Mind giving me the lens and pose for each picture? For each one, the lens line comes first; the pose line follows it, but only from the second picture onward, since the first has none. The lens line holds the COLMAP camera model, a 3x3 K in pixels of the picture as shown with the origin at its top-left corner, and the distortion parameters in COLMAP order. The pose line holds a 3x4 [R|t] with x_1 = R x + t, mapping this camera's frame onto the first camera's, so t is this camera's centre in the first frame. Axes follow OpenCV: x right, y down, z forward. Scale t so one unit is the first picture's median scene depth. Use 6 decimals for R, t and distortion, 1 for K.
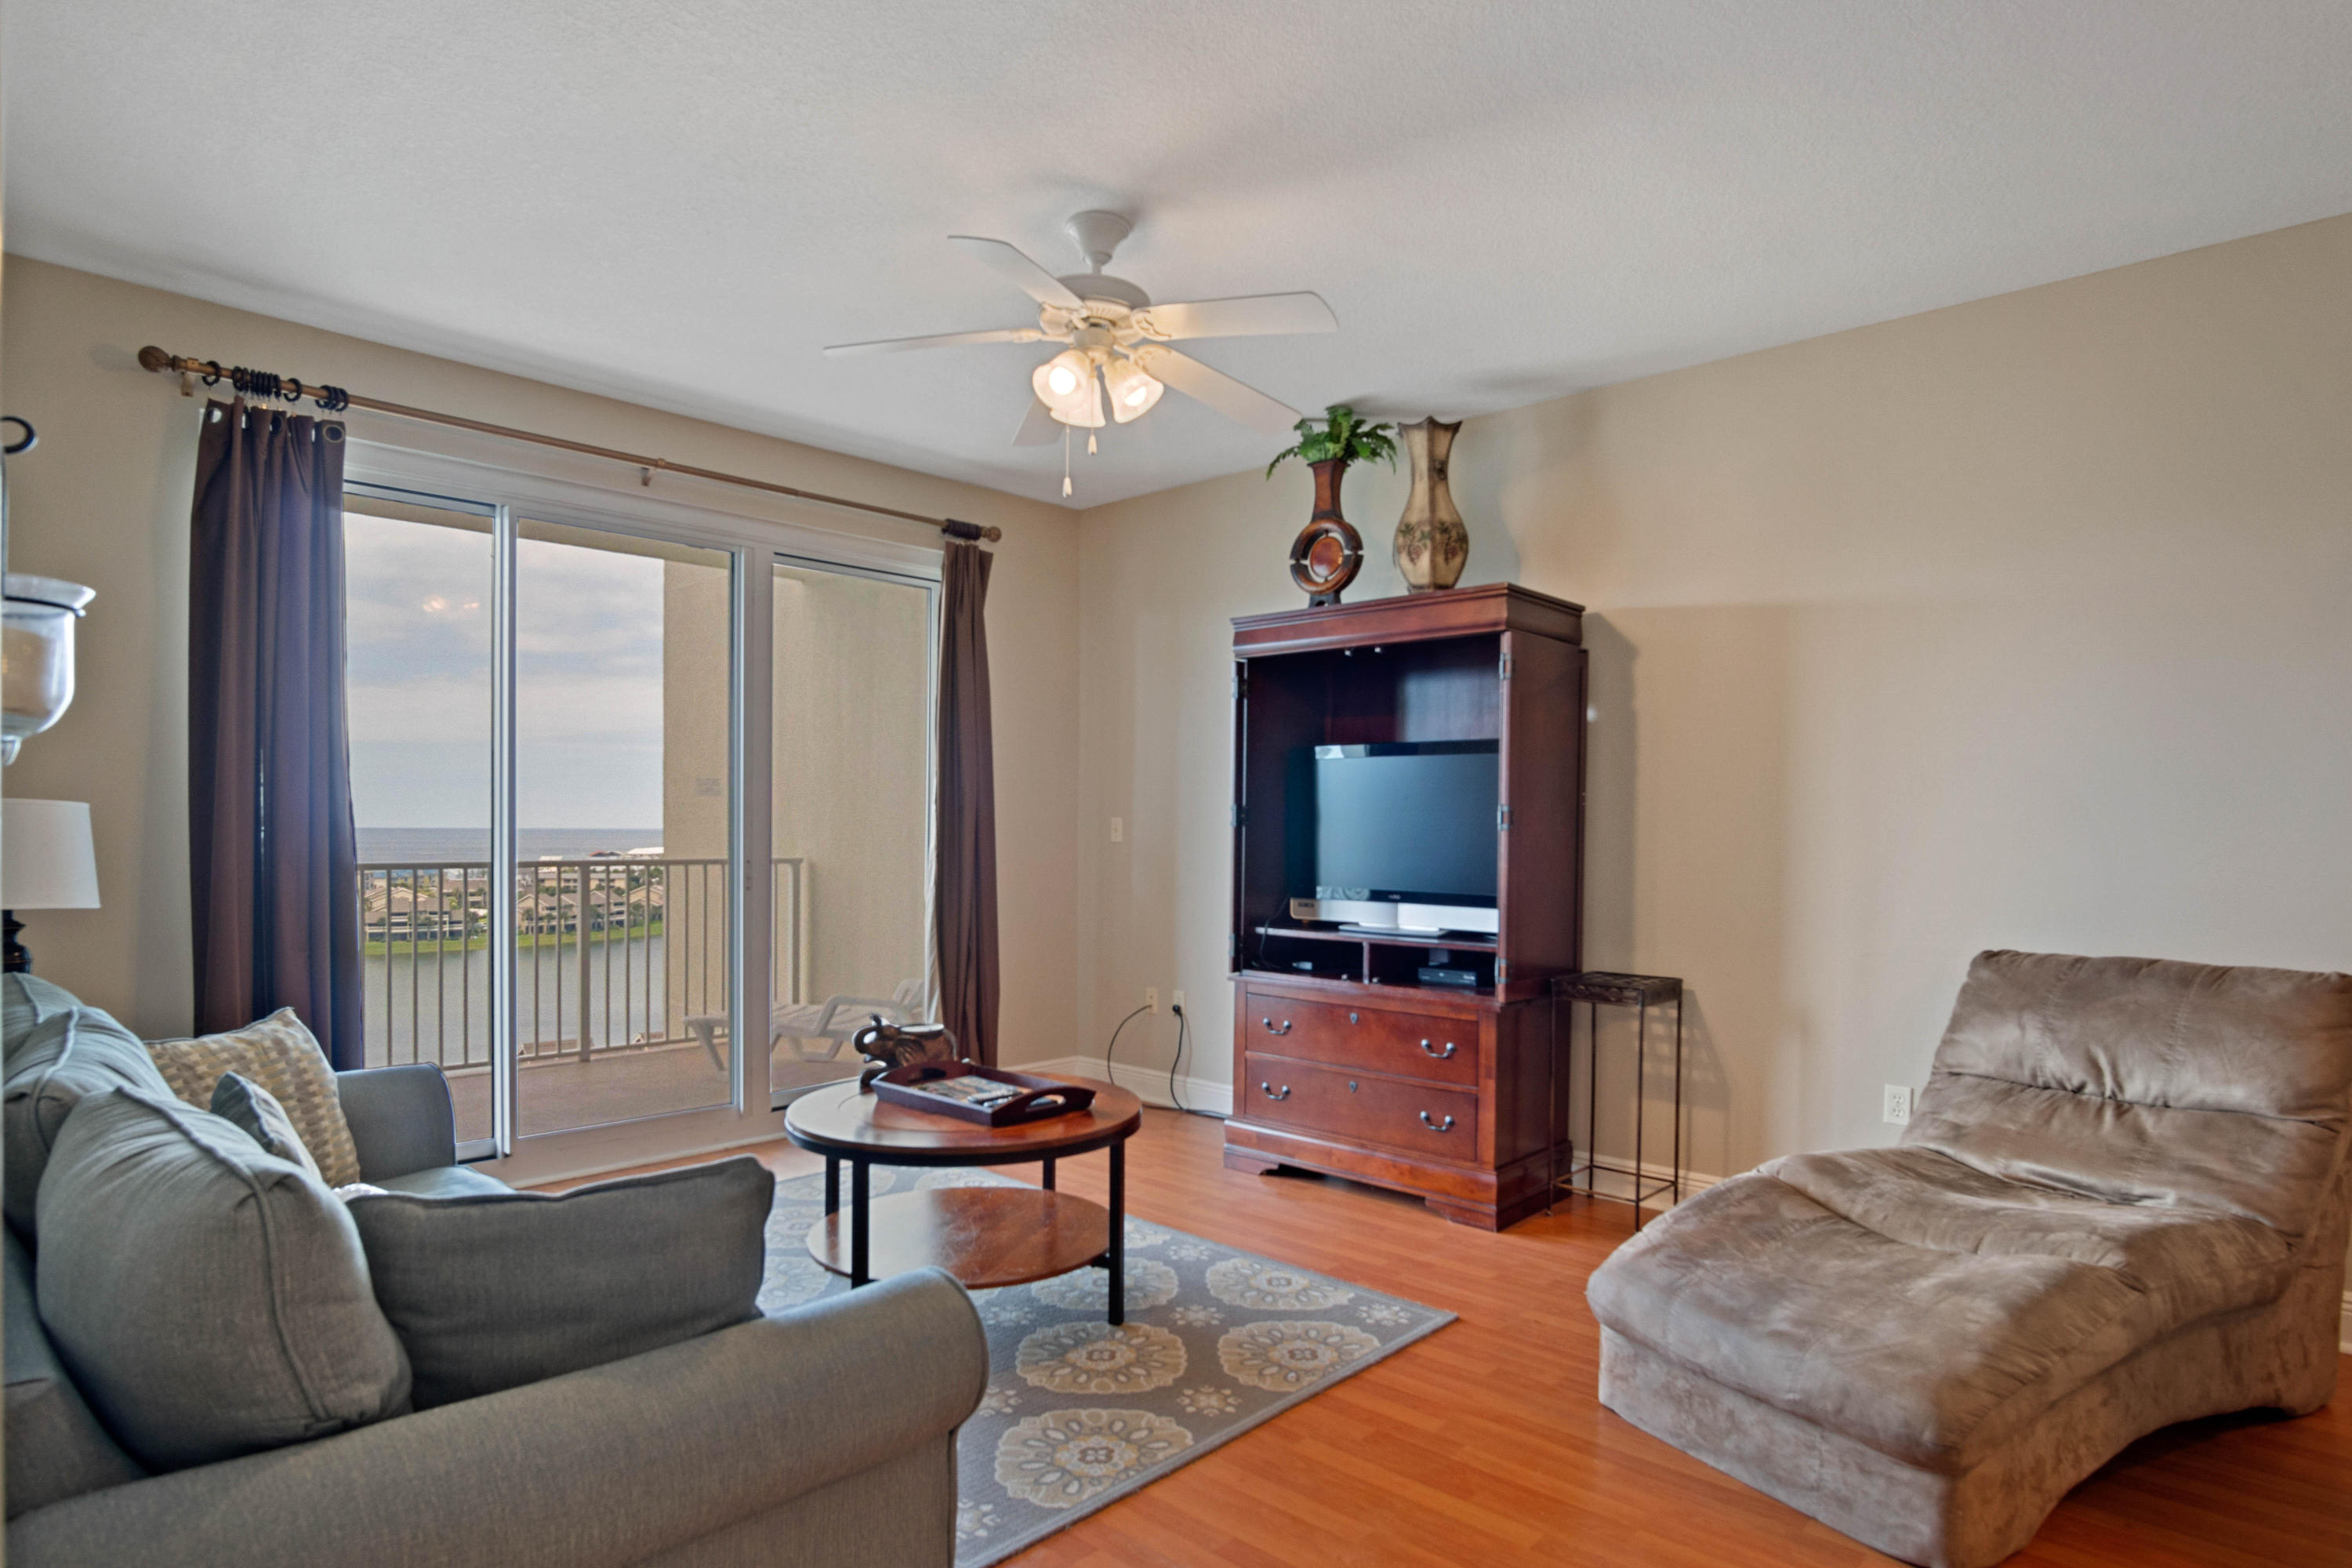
lens RADIAL K [[1280.6, 0, 1163.1], [0, 1280.6, 832.9], [0, 0, 1]] dist [-0.019652, 0.001323]
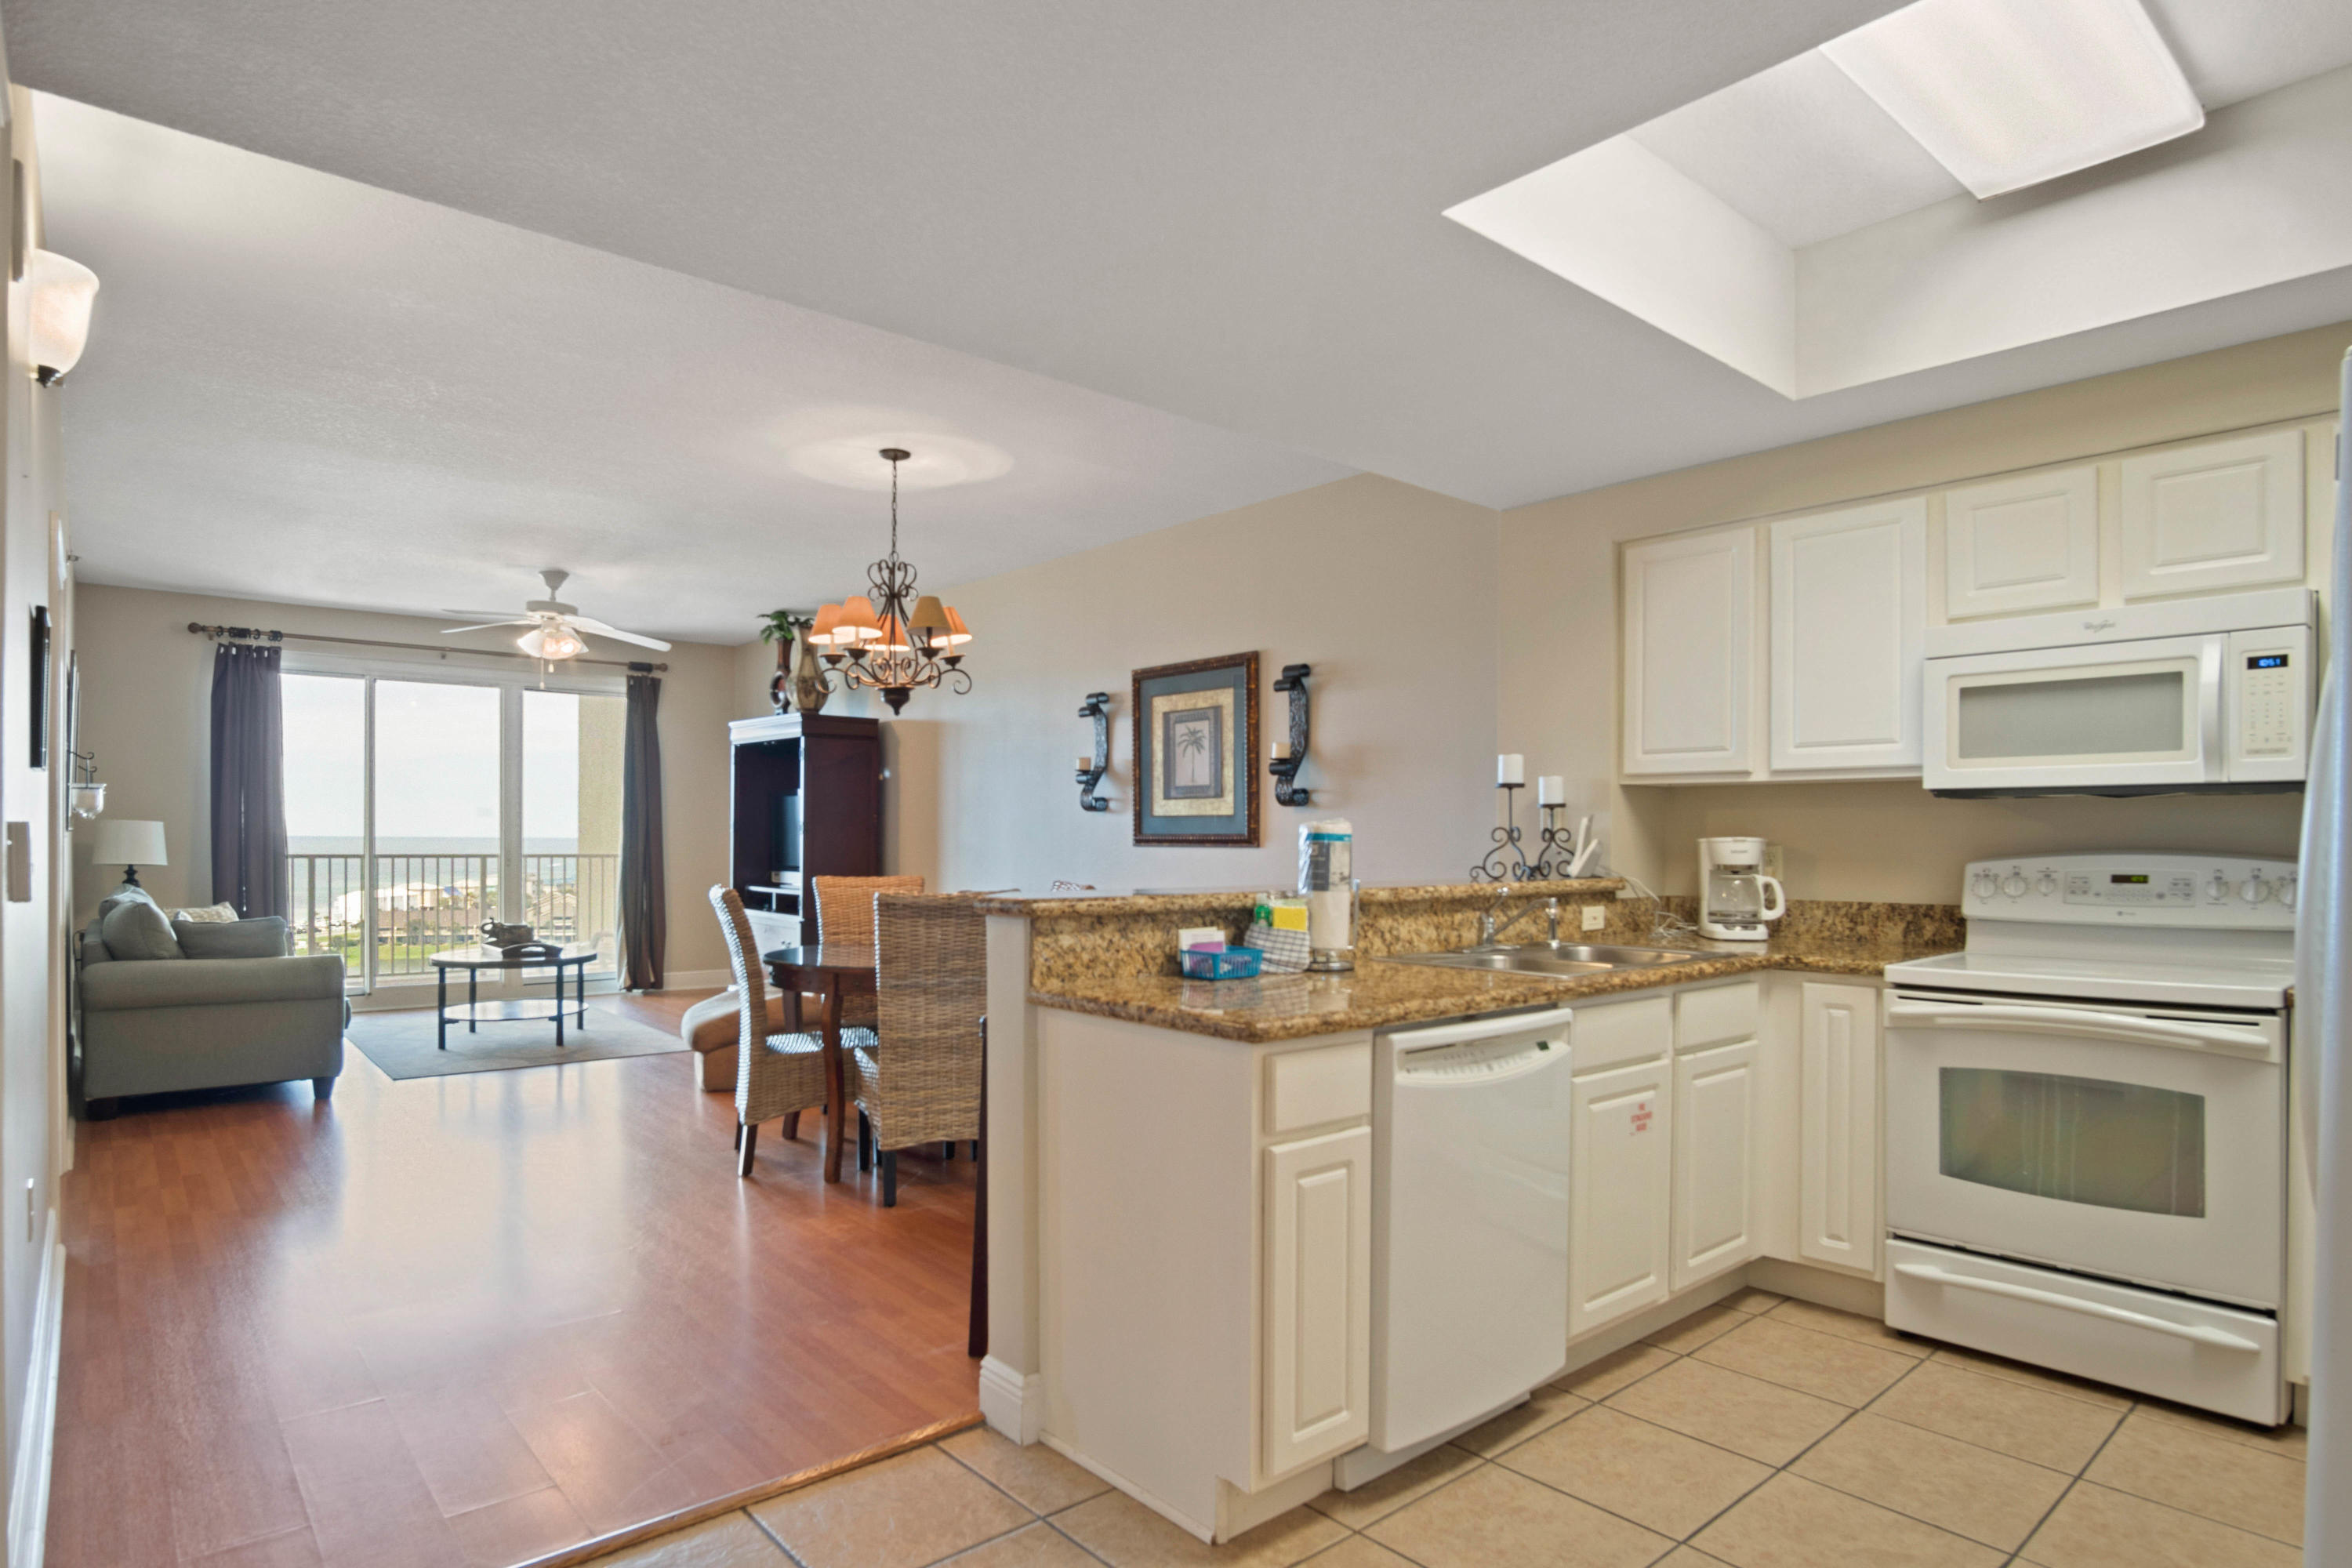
lens RADIAL K [[1272.5, 0, 1132.4], [0, 1272.5, 842.8], [0, 0, 1]] dist [-0.014056, -0.000017]
pose [[0.992863, 0.002533, -0.119231, 1.012934], [-0.002622, 0.999996, -0.000589, 0.010802], [0.119229, 0.000898, 0.992866, -0.932054]]
